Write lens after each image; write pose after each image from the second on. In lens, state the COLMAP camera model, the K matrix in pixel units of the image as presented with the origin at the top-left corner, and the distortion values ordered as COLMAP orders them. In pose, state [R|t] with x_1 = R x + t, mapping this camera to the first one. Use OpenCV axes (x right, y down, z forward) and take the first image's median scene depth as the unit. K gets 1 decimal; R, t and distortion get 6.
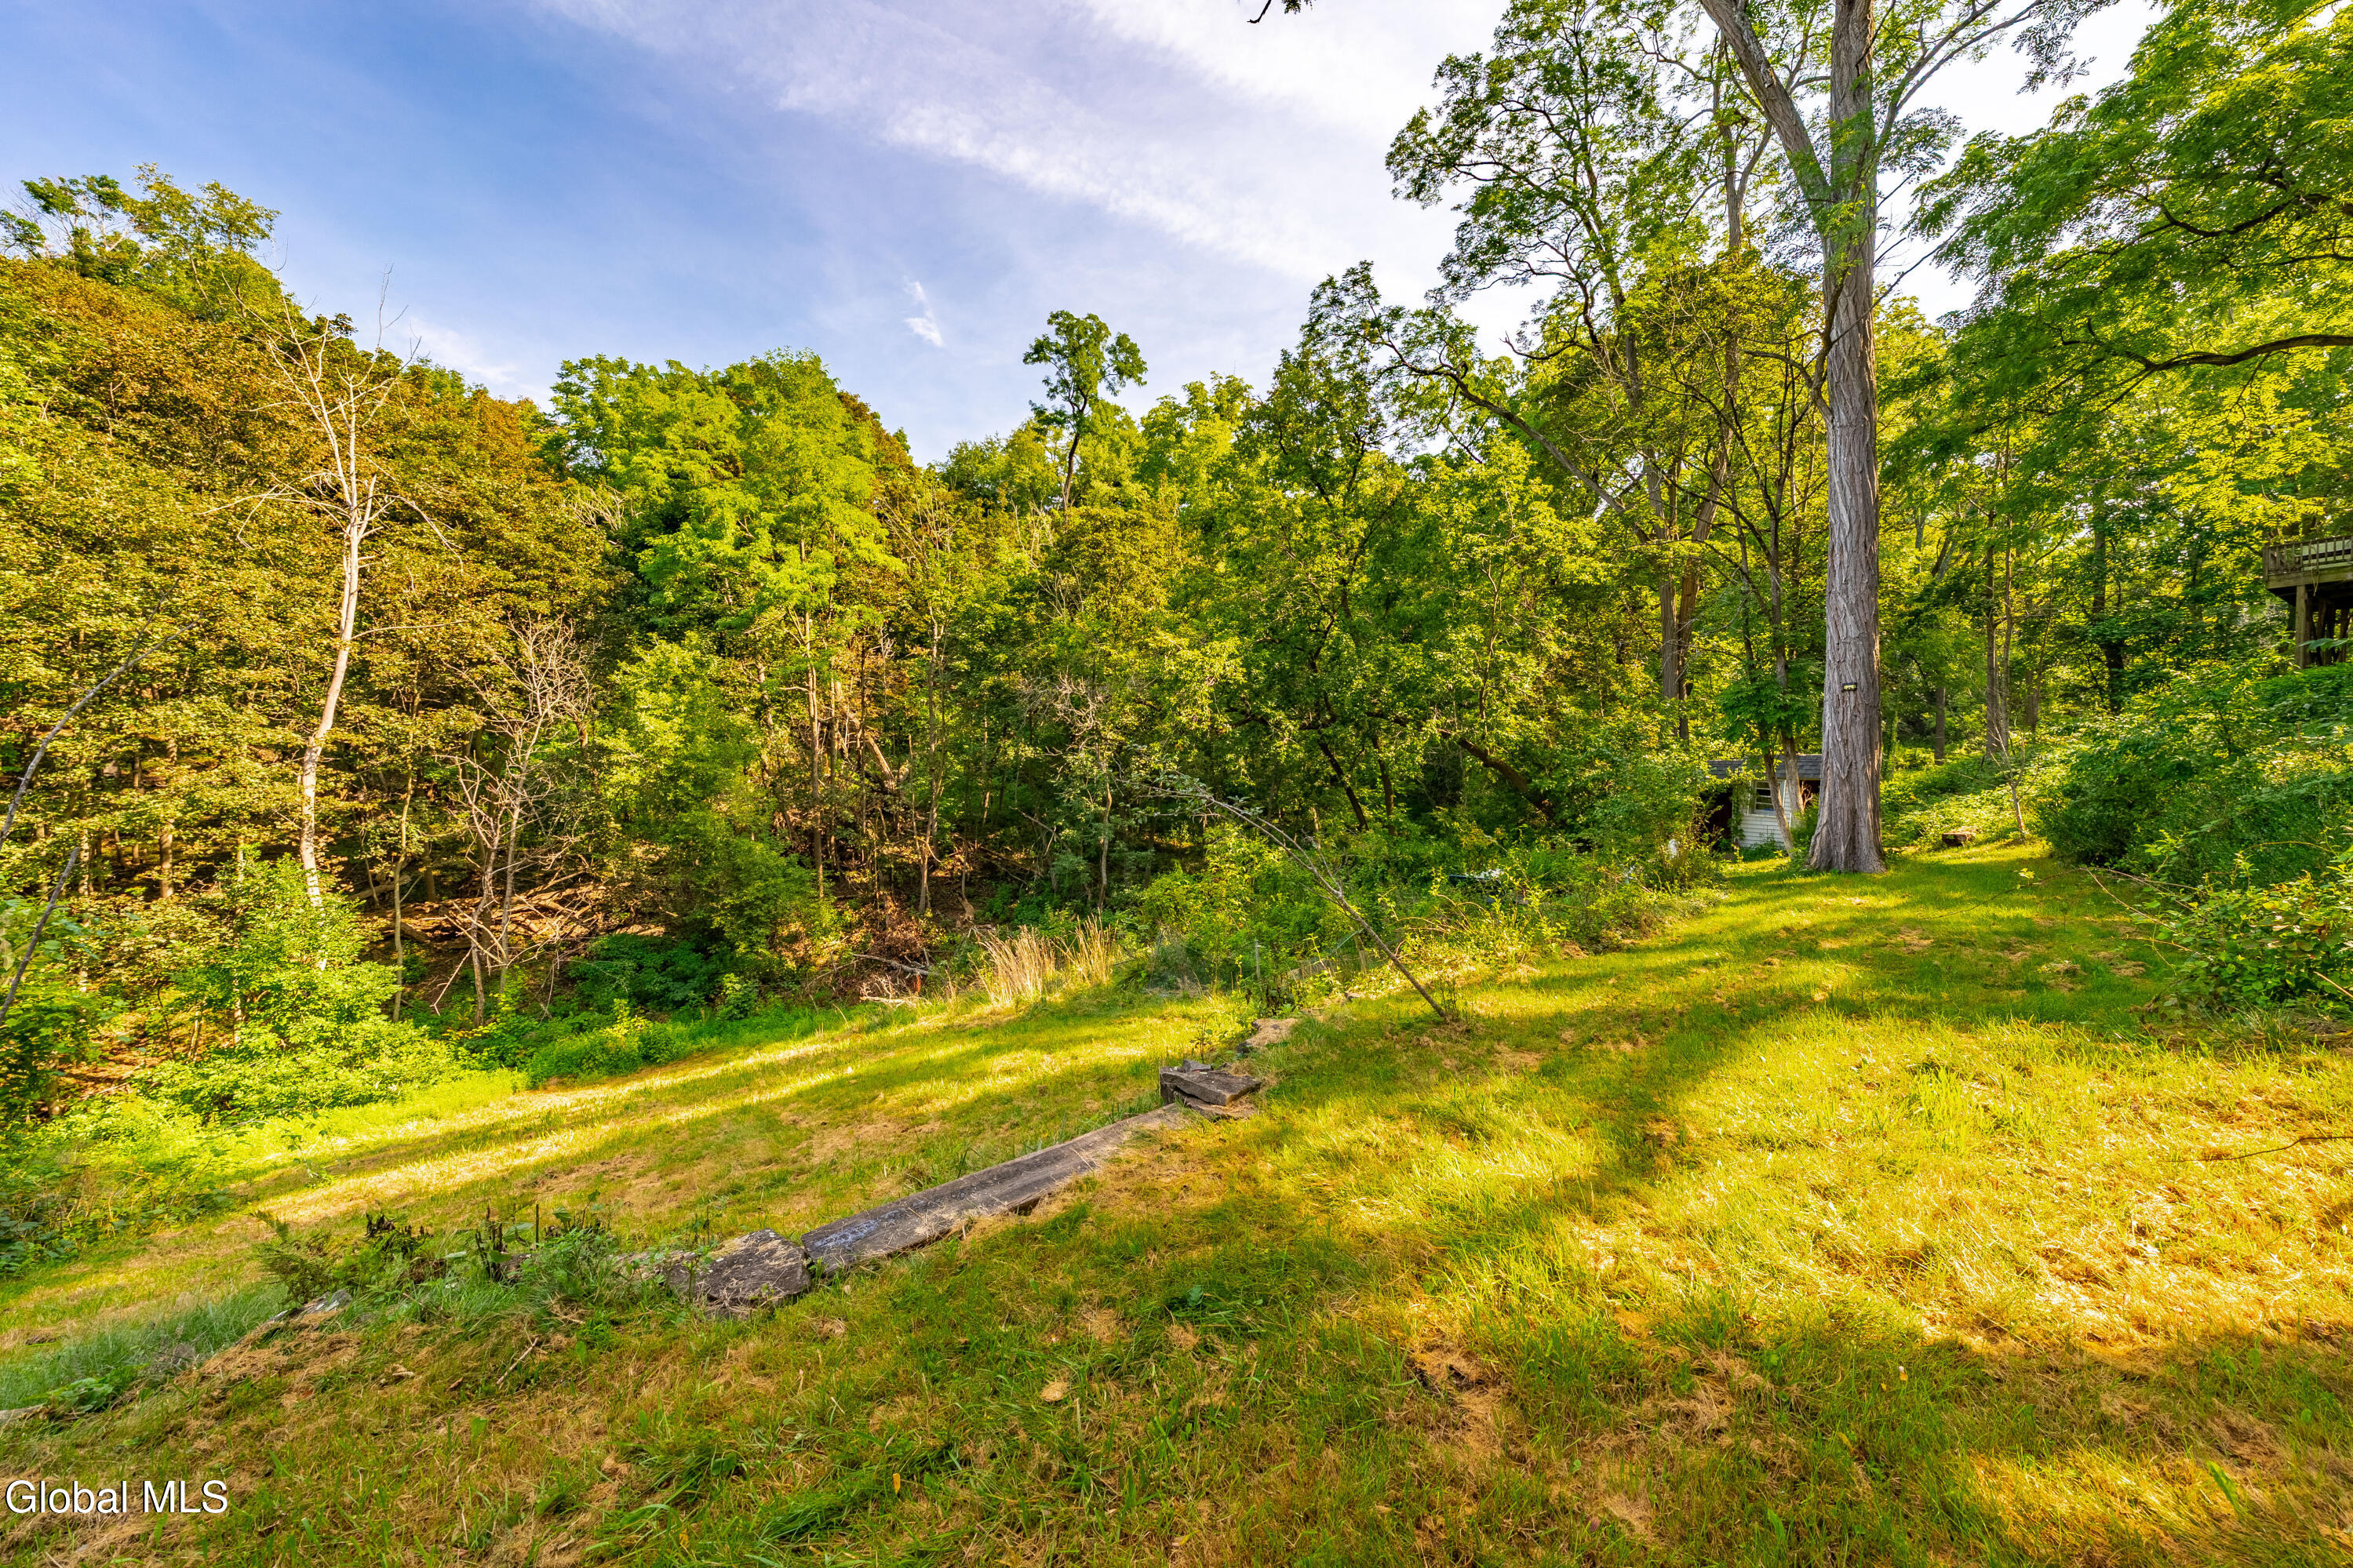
lens RADIAL K [[783.8, 0, 1168.9], [0, 783.8, 773.6], [0, 0, 1]] dist [0.002987, 0.000170]
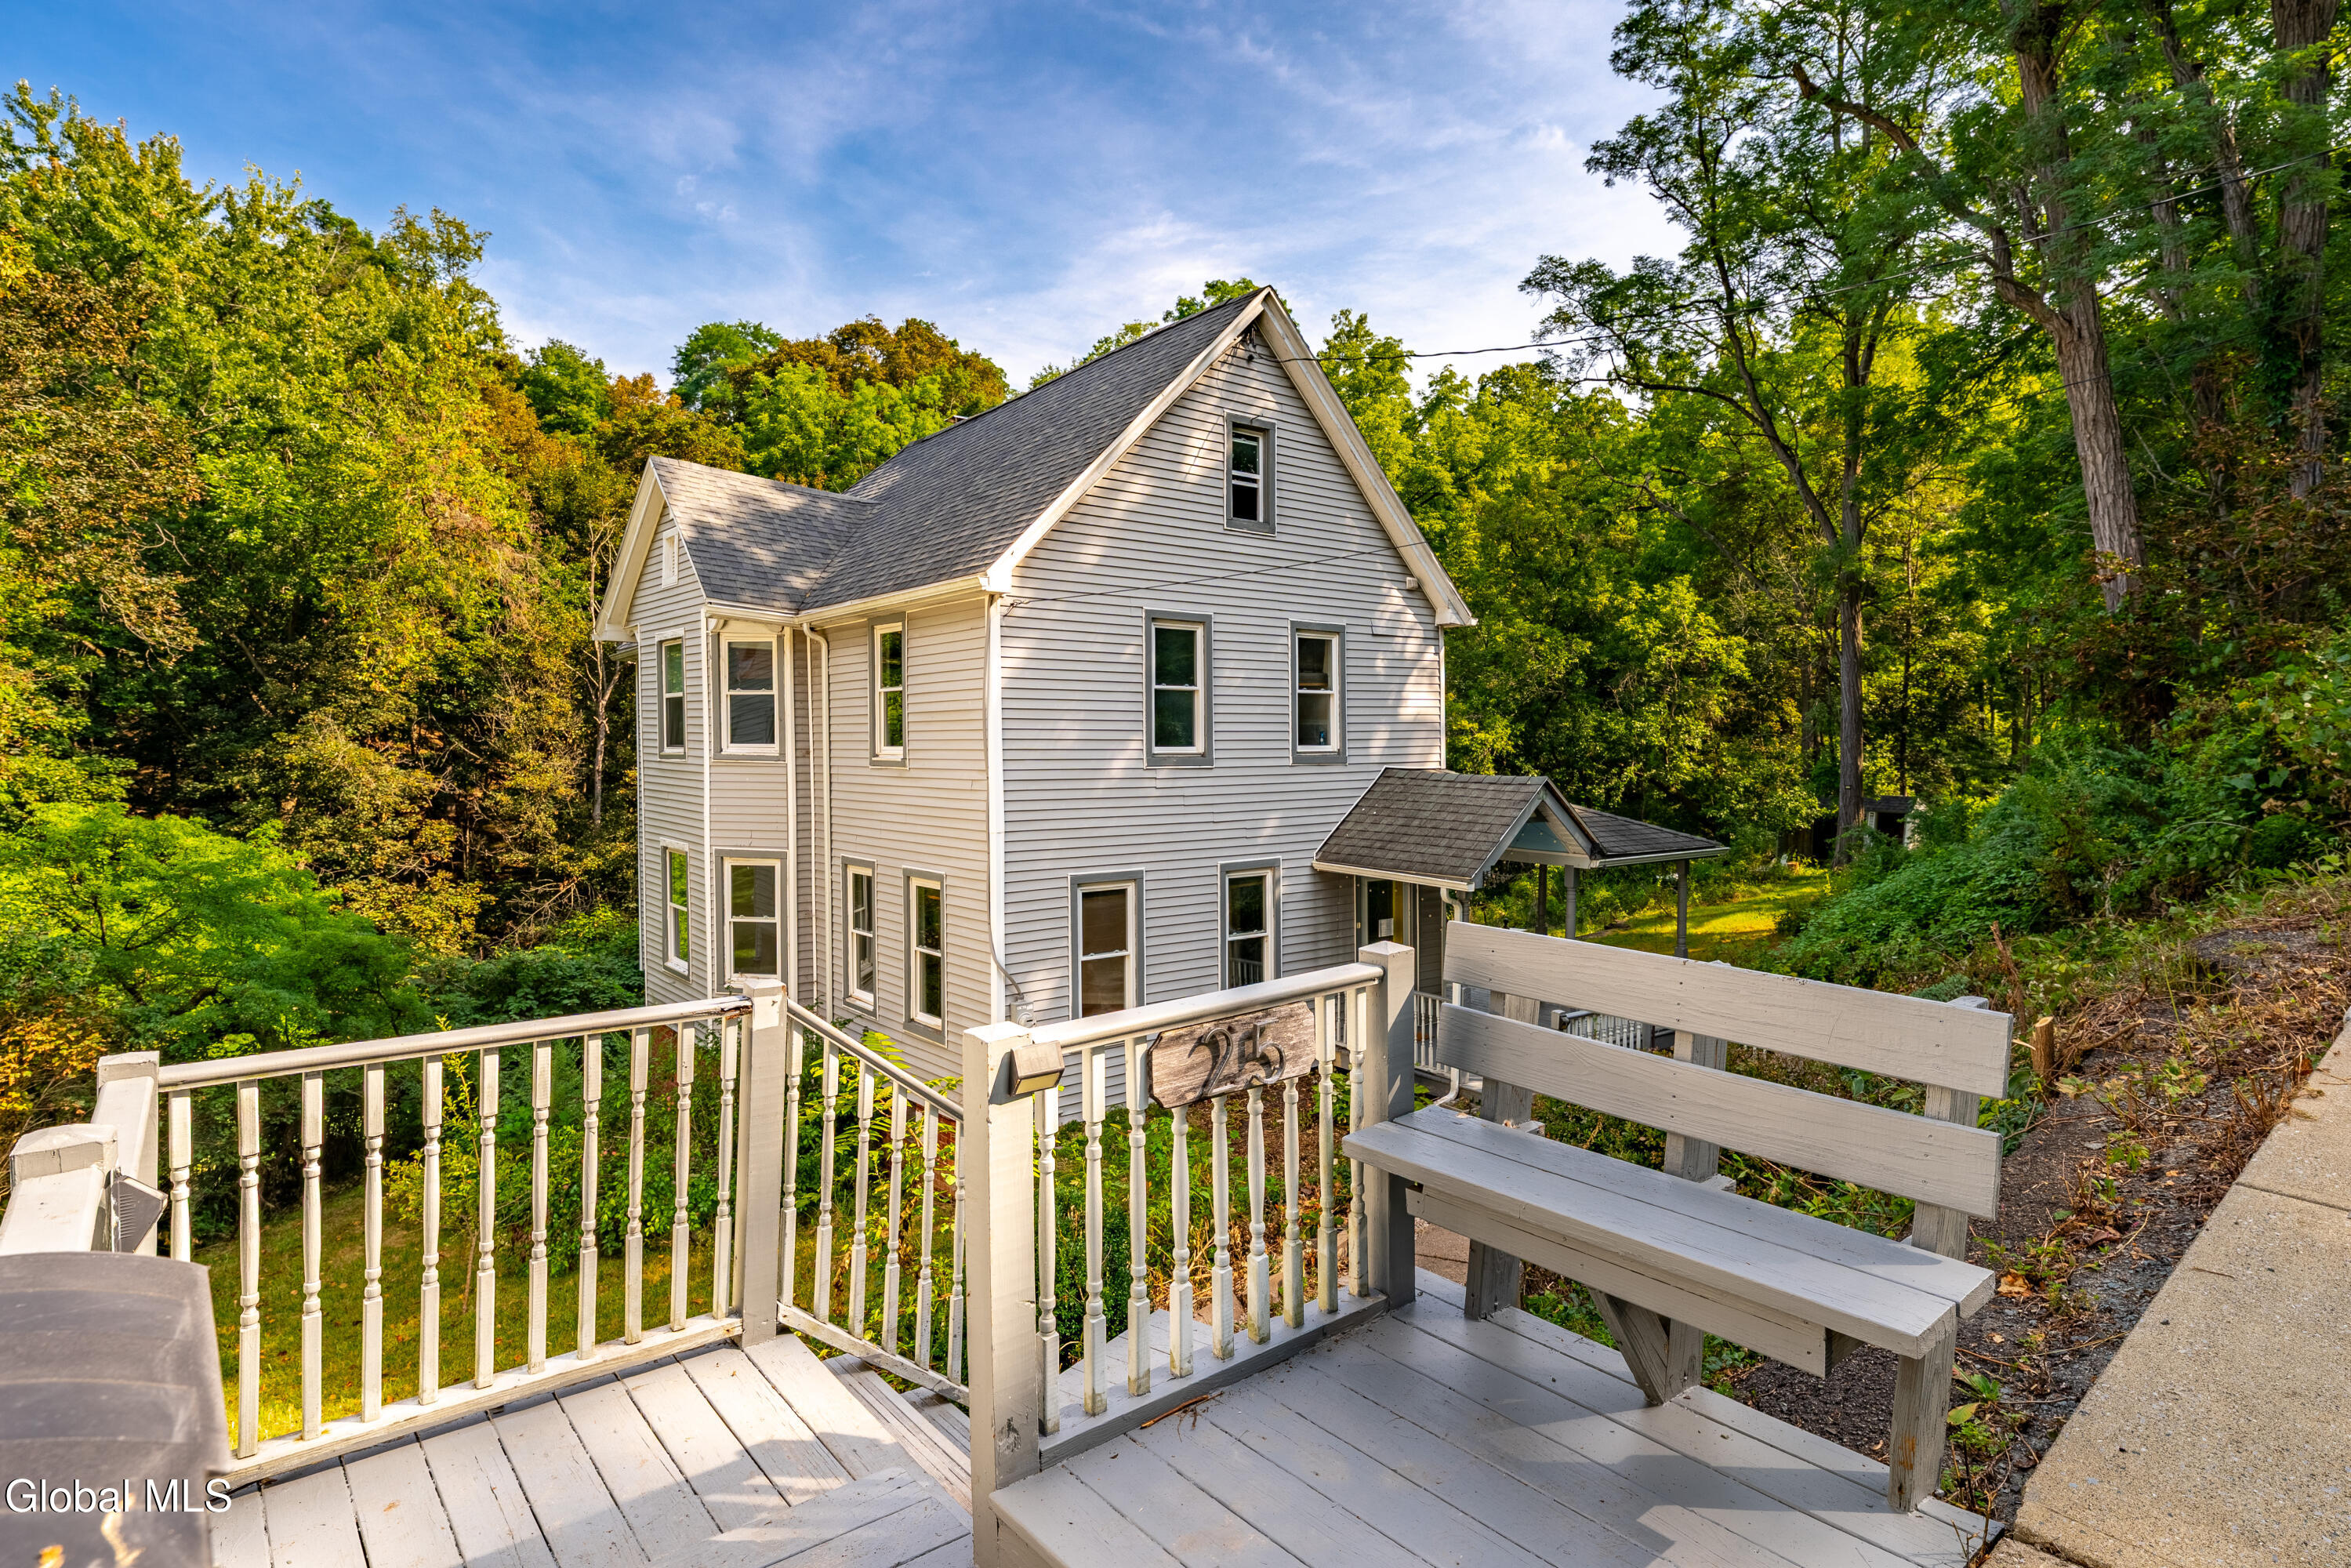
lens RADIAL K [[1232.6, 0, 1113.7], [0, 1232.6, 738.7], [0, 0, 1]] dist [-0.014026, 0.001536]
pose [[0.999757, 0.001794, -0.021976, -0.404978], [-0.001239, 0.999680, 0.025278, -0.124311], [0.022015, -0.025244, 0.999439, -0.909994]]
